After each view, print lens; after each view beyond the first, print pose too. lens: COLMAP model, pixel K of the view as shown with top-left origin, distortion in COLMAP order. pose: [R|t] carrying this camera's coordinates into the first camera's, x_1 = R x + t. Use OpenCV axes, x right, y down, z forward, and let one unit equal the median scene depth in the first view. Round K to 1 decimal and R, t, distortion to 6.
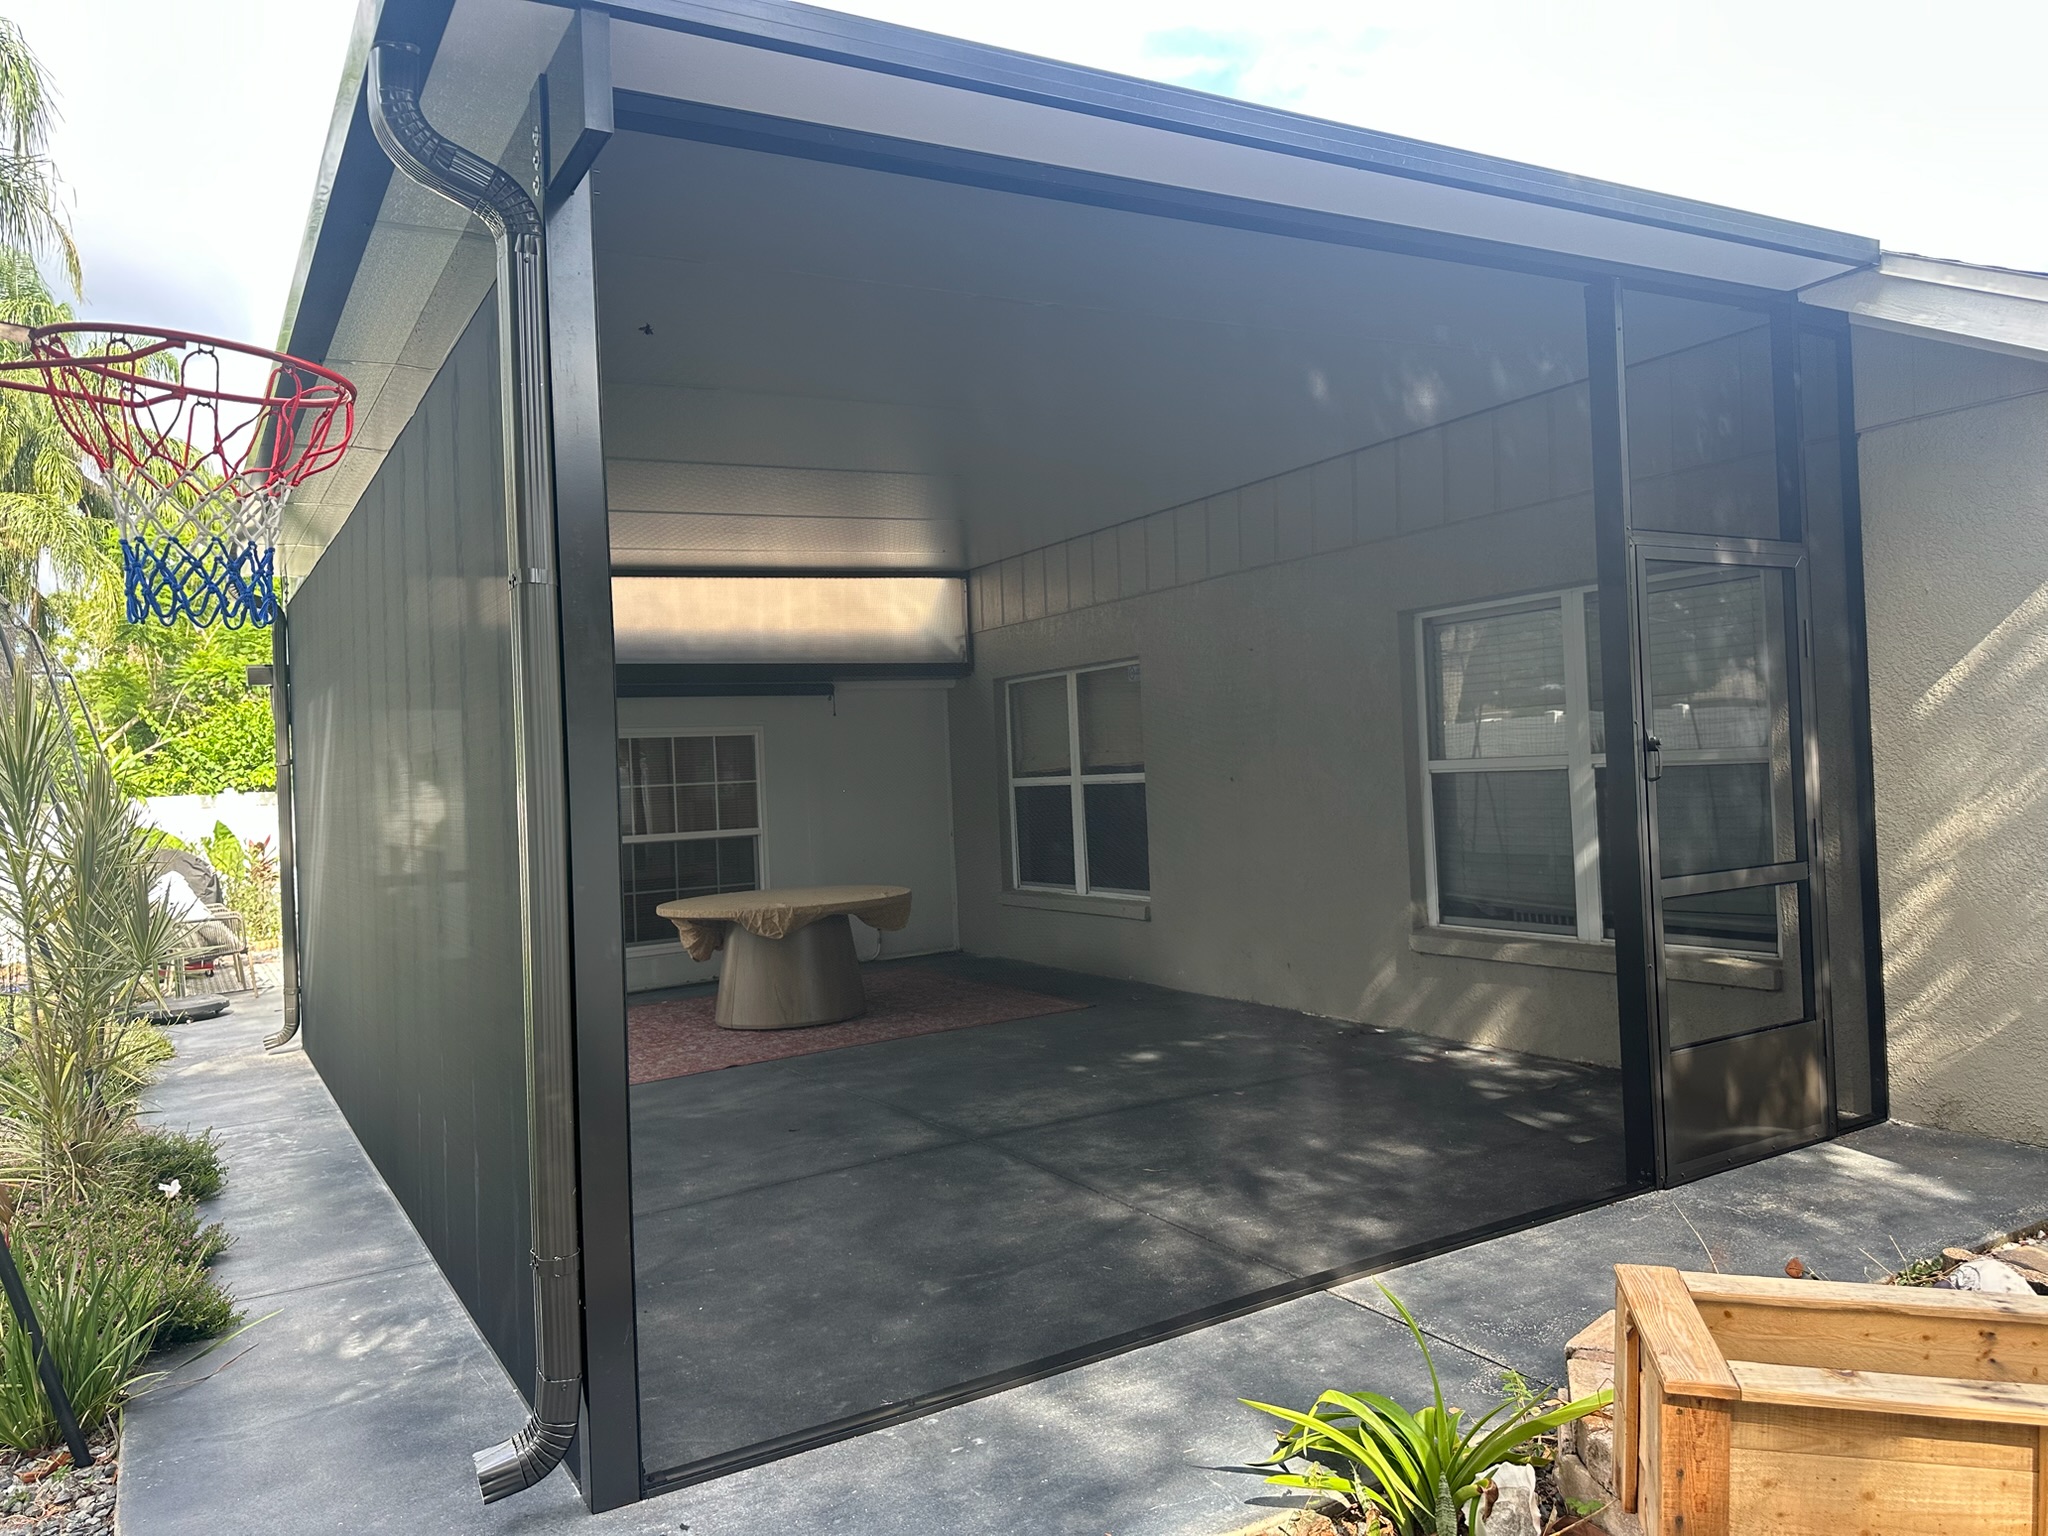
lens RADIAL K [[1436.6, 0, 1020.3], [0, 1436.6, 767.3], [0, 0, 1]] dist [0.047083, -0.052437]
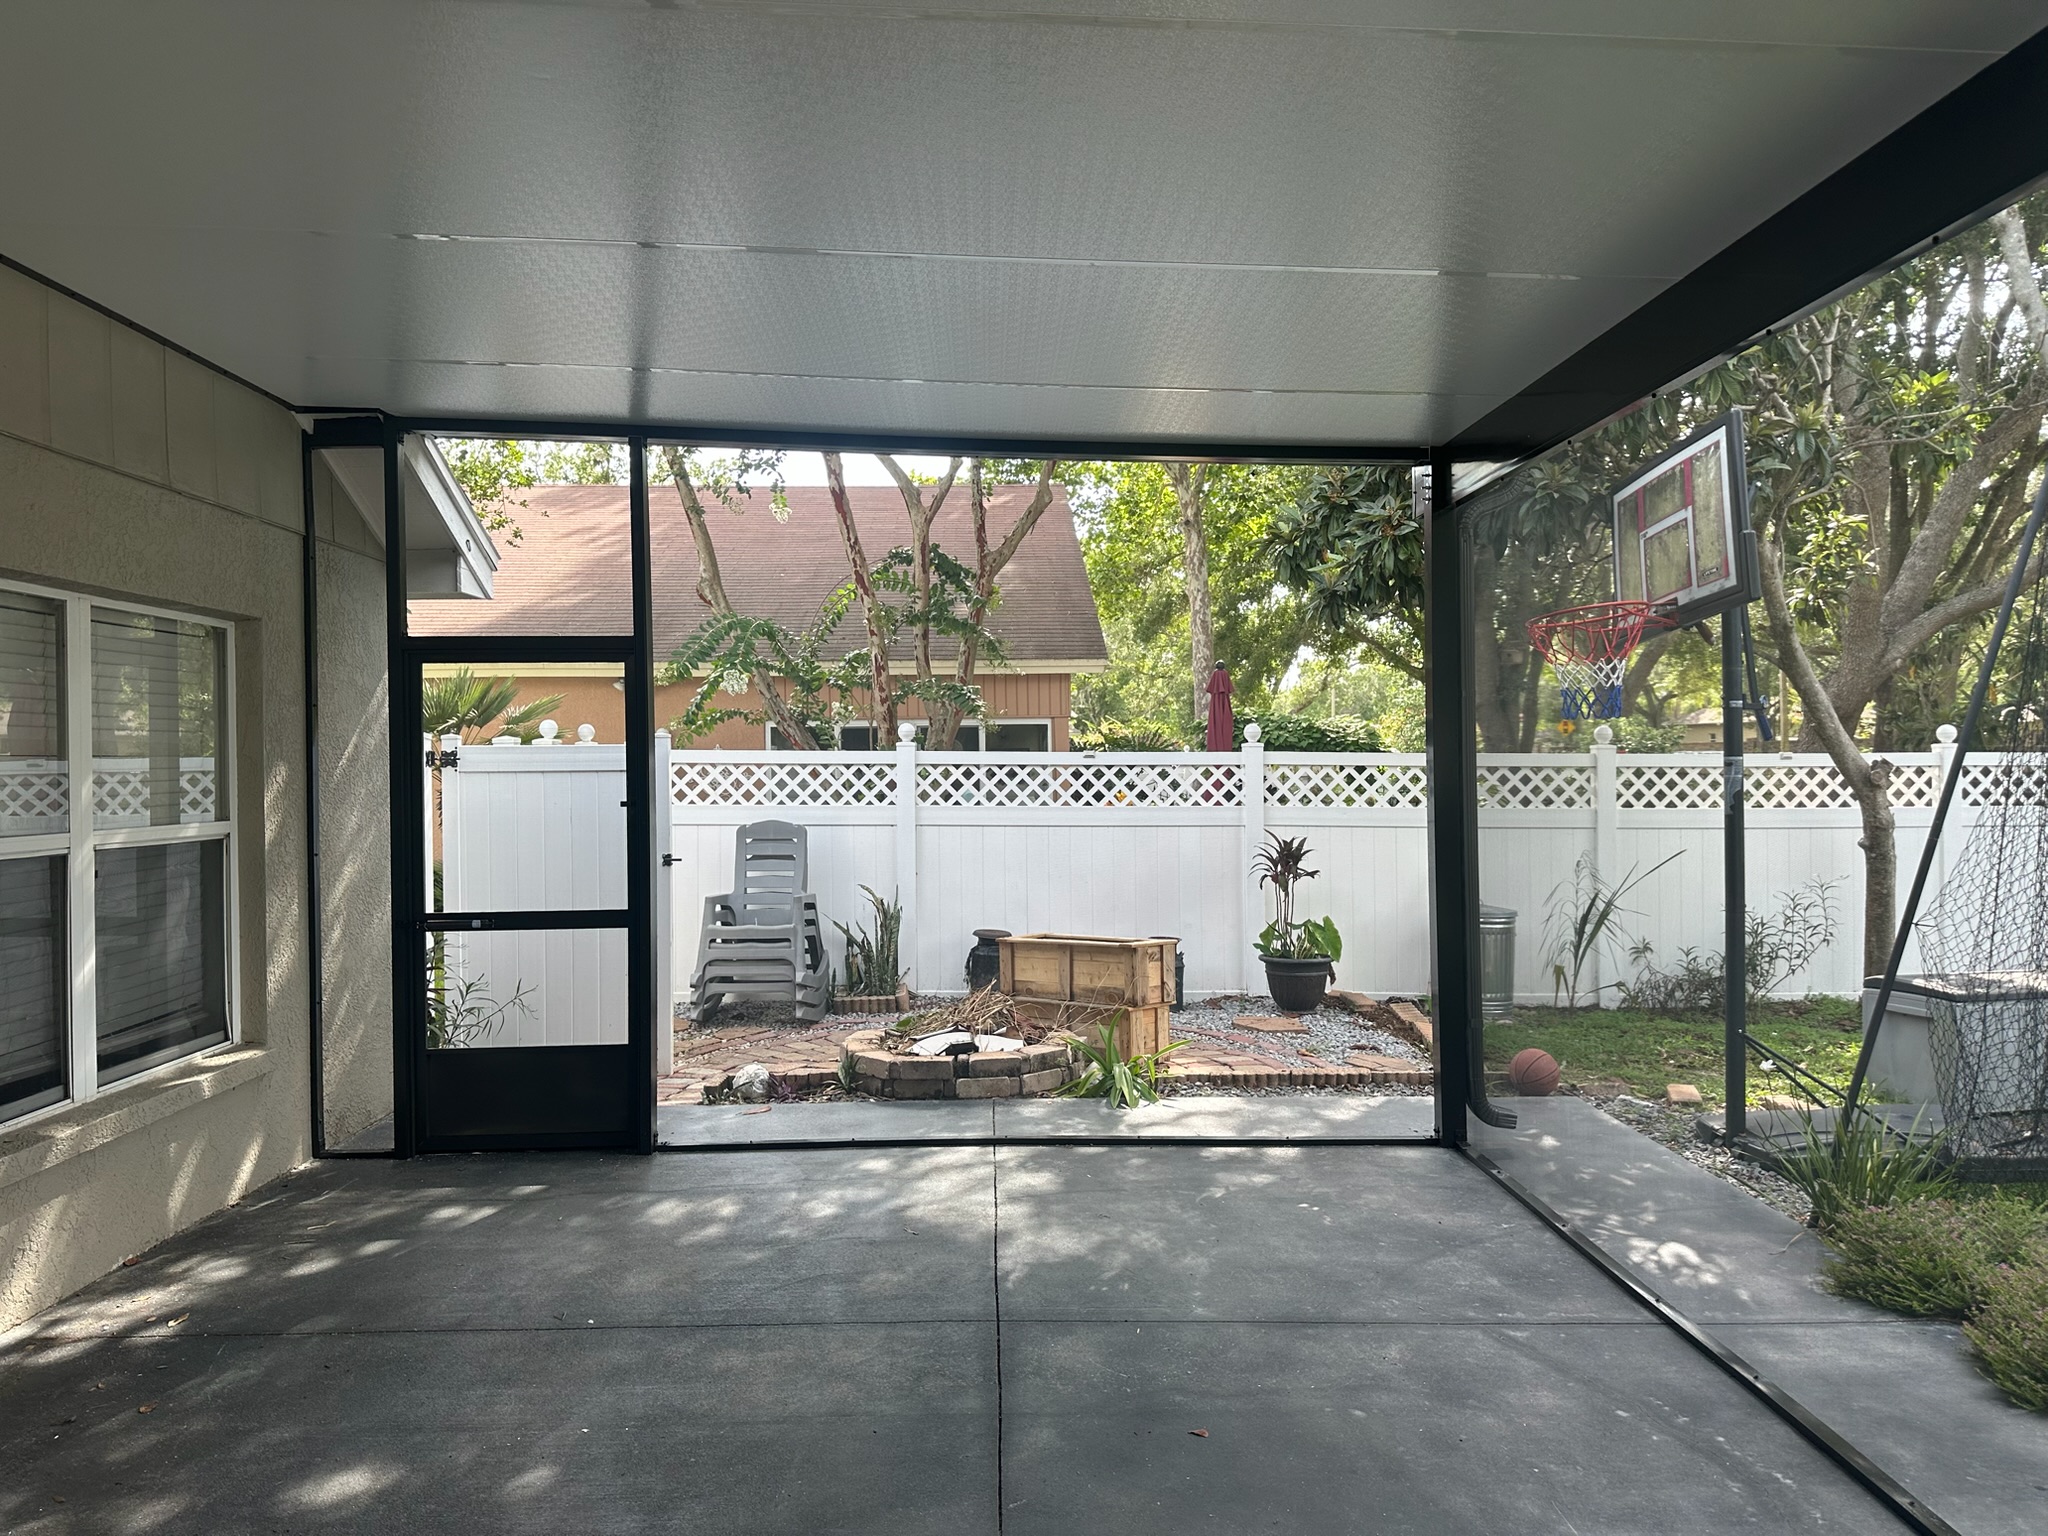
lens RADIAL K [[1436.6, 0, 1015.6], [0, 1436.6, 763.0], [0, 0, 1]] dist [0.047083, -0.052437]
pose [[-0.868110, 0.048262, 0.494019, -0.372867], [0.045193, 0.998813, -0.018161, -0.008495], [-0.494310, 0.006560, -0.869261, 1.463912]]
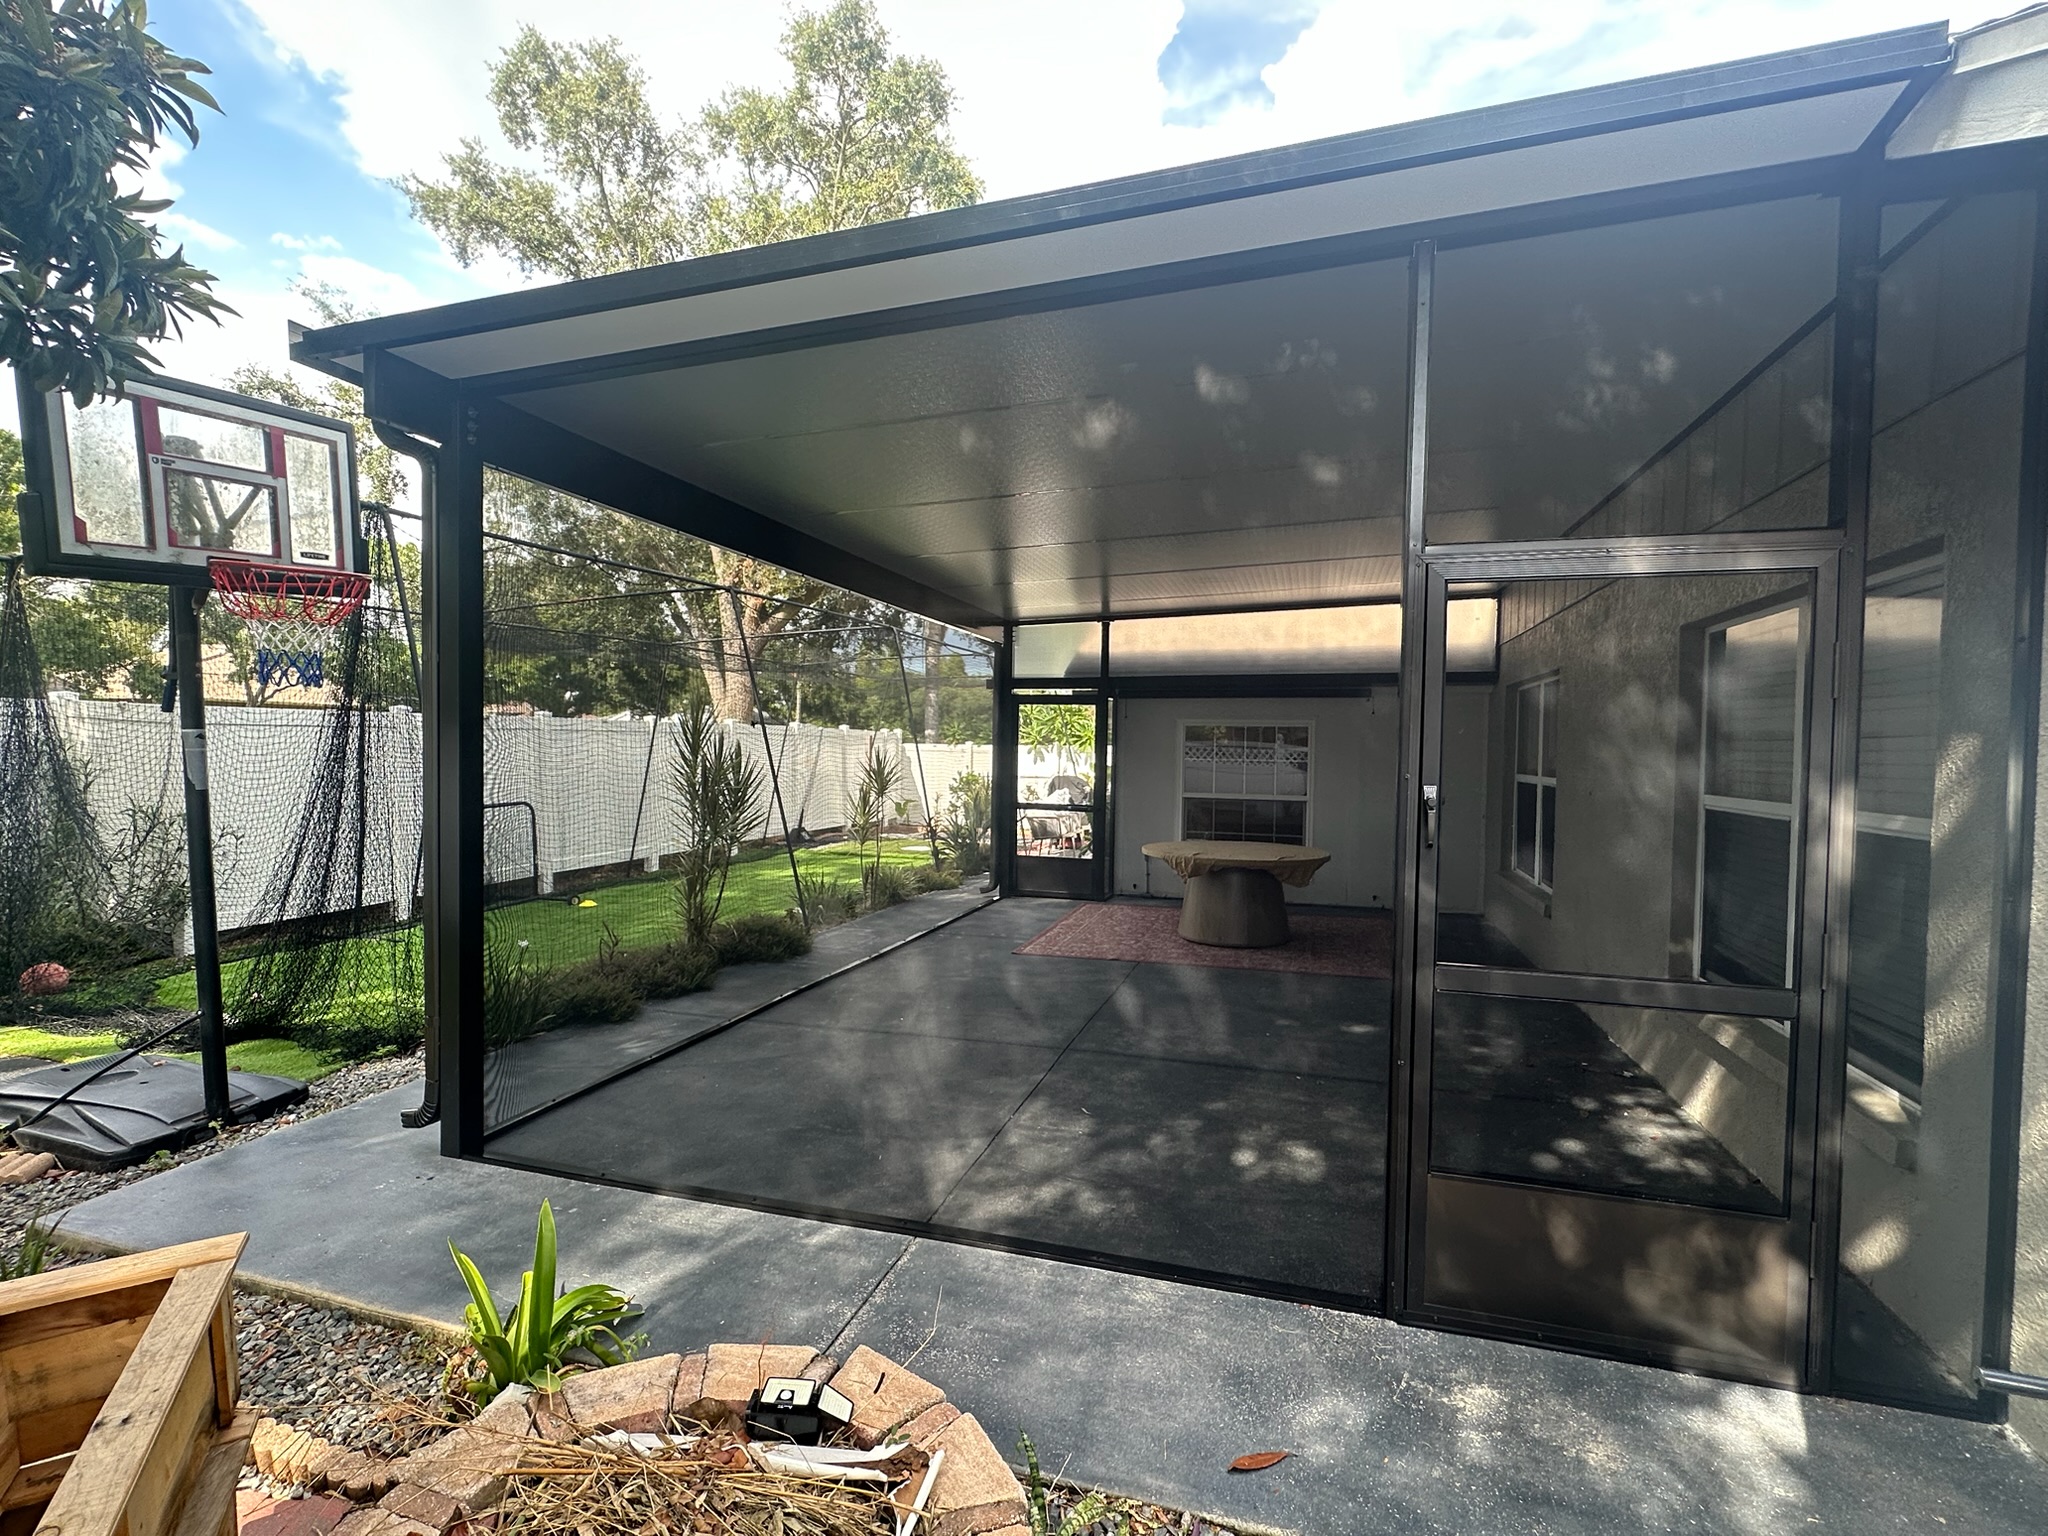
lens RADIAL K [[957.3, 0, 1018.2], [0, 957.3, 769.5], [0, 0, 1]] dist [-0.005361, 0.002479]
pose [[0.665528, 0.073566, -0.742738, 0.512366], [-0.041635, 0.997240, 0.061468, -0.044363], [0.745210, -0.009985, 0.666755, 0.342307]]
